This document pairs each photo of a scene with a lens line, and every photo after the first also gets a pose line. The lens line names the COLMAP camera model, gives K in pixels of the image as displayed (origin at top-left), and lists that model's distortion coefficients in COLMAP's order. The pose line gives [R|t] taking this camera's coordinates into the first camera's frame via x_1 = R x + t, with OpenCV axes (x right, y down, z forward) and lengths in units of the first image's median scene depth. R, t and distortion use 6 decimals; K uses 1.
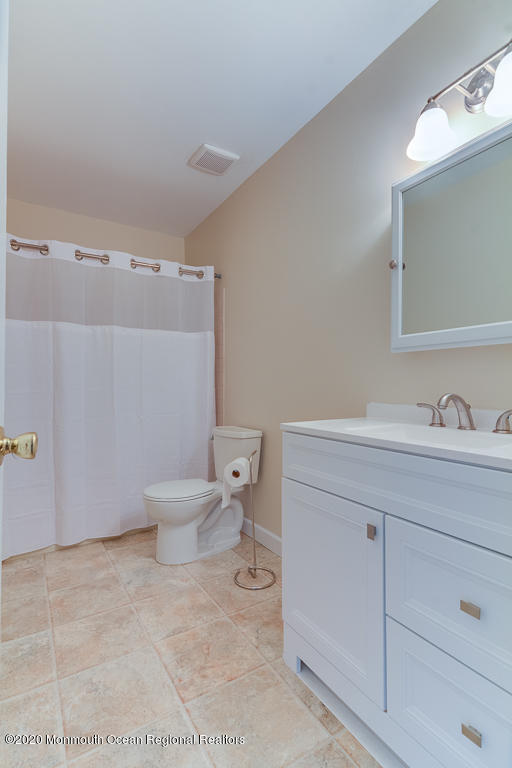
lens RADIAL K [[374.8, 0, 256.7], [0, 374.8, 387.5], [0, 0, 1]] dist [0.029261, -0.015616]
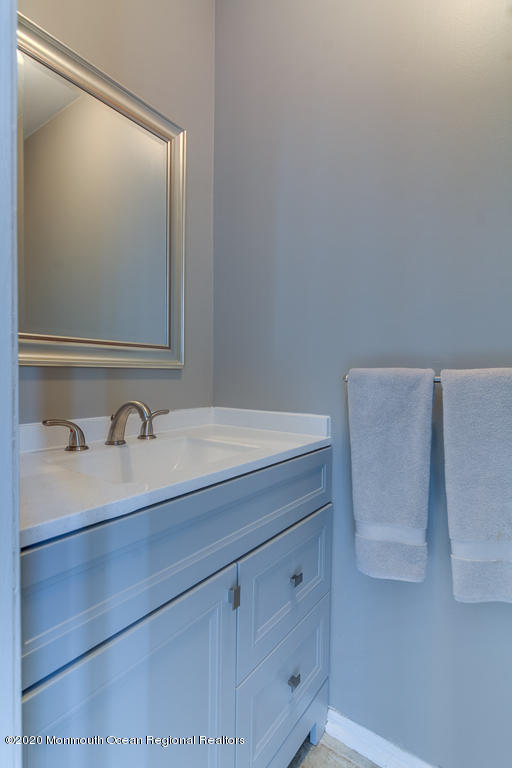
lens RADIAL K [[374.8, 0, 256.7], [0, 374.8, 387.5], [0, 0, 1]] dist [0.029261, -0.015616]
pose [[-0.366236, -0.029084, 0.930067, -0.190321], [0.001857, 0.999487, 0.031986, -0.022995], [-0.930520, 0.013441, -0.365994, 0.612472]]
